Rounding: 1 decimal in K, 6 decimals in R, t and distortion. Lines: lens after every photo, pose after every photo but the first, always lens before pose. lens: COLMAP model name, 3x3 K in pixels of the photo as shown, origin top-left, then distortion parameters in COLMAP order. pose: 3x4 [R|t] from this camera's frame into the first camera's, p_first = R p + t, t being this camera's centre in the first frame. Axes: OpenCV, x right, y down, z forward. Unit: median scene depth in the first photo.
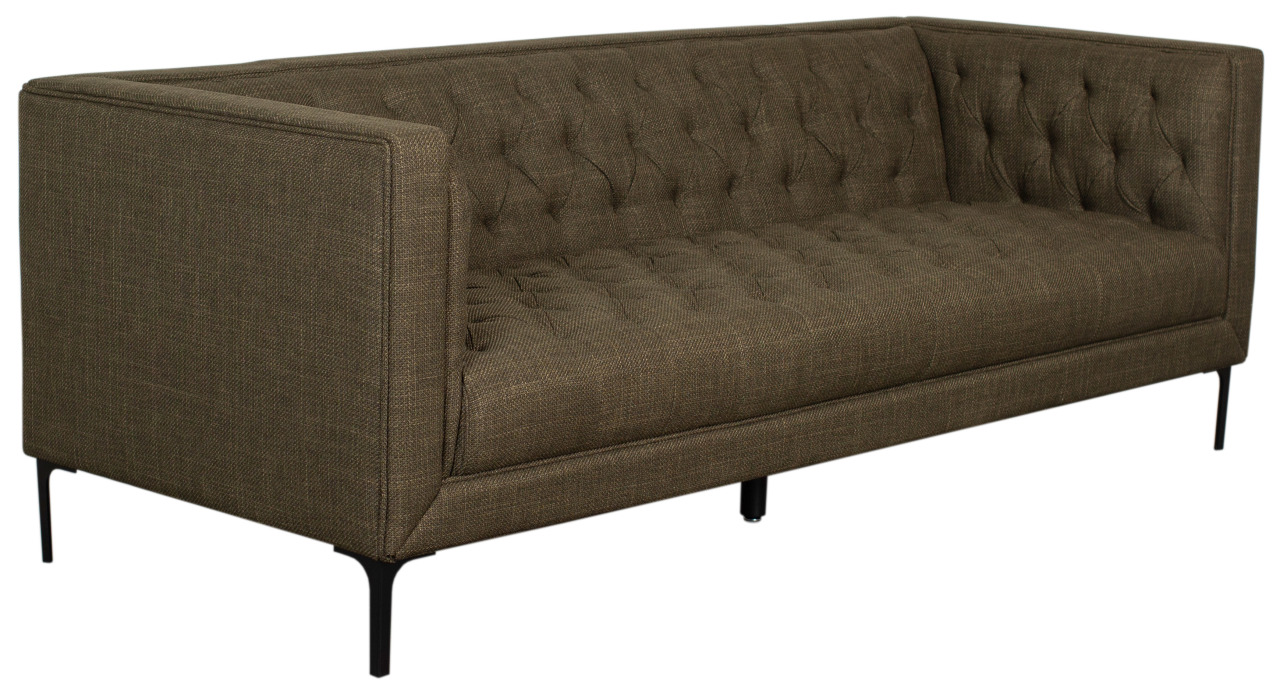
lens RADIAL K [[2954.7, 0, 607.7], [0, 2954.7, 354.3], [0, 0, 1]] dist [-0.070399, 0.000000]
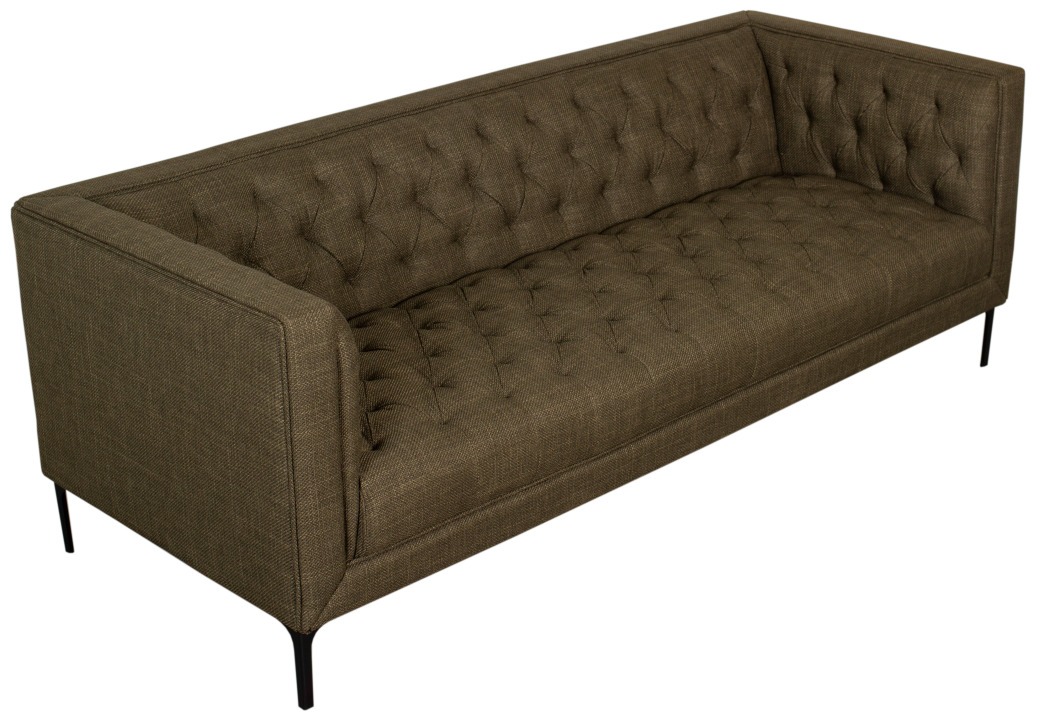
lens RADIAL K [[1917.4, 0, 552.5], [0, 1917.4, 336.4], [0, 0, 1]] dist [-0.072581, 0.000000]
pose [[0.999381, -0.018347, -0.030009, 0.045602], [0.023968, 0.979653, 0.199262, -0.168902], [0.025742, -0.199858, 0.979487, 0.182435]]
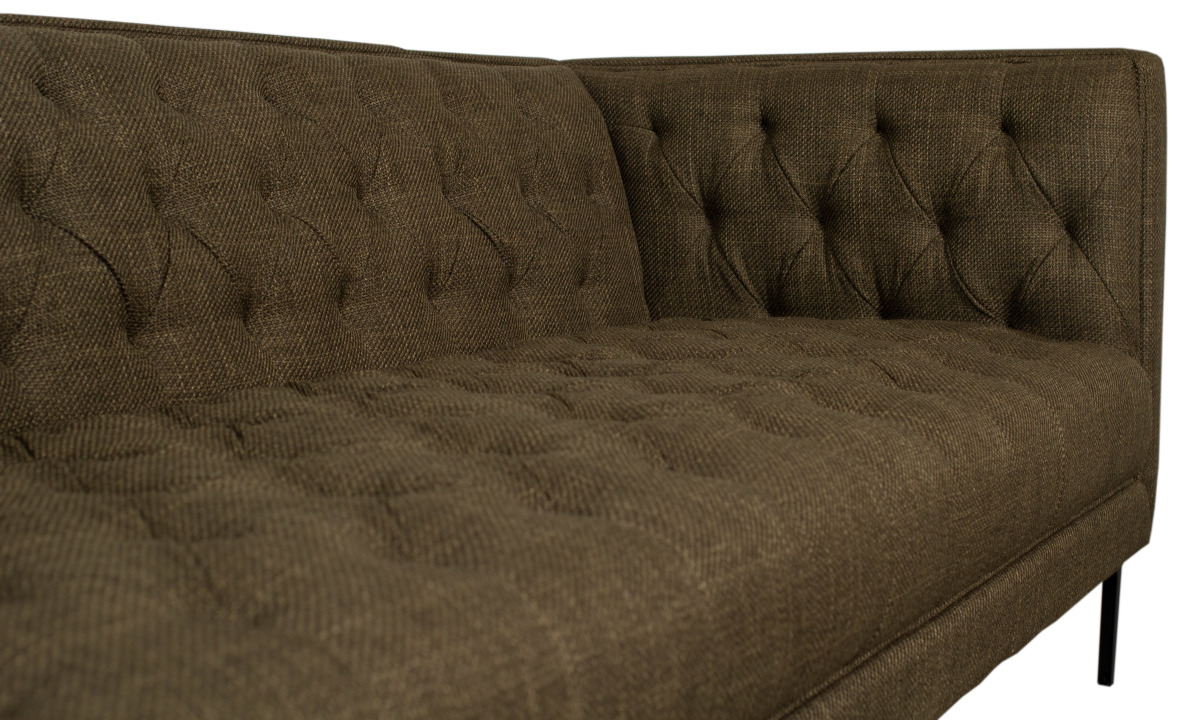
lens RADIAL K [[1897.5, 0, 625.2], [0, 1897.5, 319.7], [0, 0, 1]] dist [-0.069807, 0.000000]
pose [[0.959585, -0.041887, 0.278285, -0.005950], [0.069370, 0.993554, -0.089656, -0.018579], [-0.272735, 0.105337, 0.956305, 0.686800]]
